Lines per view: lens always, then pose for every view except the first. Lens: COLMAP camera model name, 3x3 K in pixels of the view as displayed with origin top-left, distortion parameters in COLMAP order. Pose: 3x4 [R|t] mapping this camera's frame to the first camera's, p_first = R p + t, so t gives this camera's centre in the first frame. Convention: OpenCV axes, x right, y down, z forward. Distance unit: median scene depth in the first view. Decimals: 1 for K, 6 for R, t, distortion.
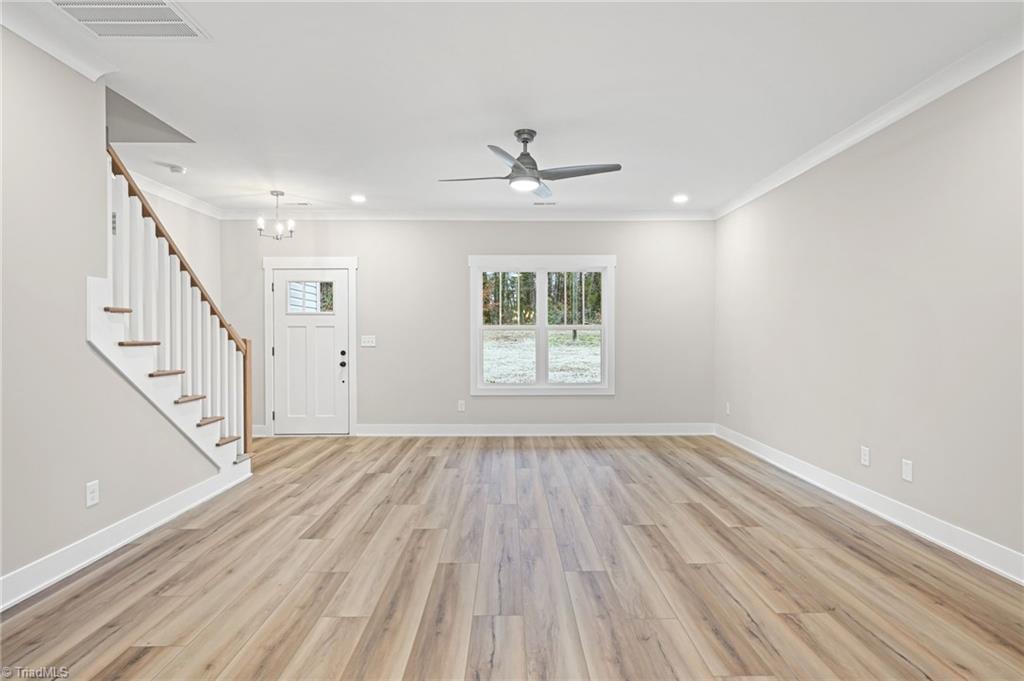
lens RADIAL K [[586.8, 0, 511.1], [0, 586.8, 342.1], [0, 0, 1]] dist [0.001056, 0.000276]
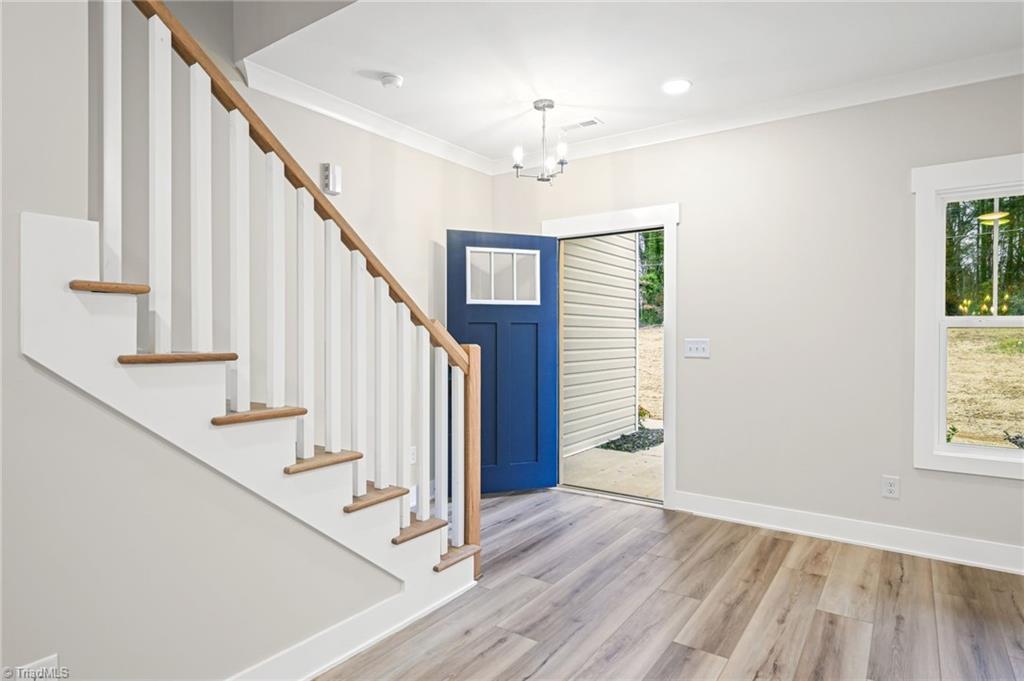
lens RADIAL K [[597.8, 0, 509.2], [0, 597.8, 338.9], [0, 0, 1]] dist [0.000300, 0.000669]
pose [[0.835109, 0.007325, -0.550035, -0.096520], [-0.009064, 0.999959, -0.000445, -0.011225], [0.550010, 0.005357, 0.835141, 0.525689]]
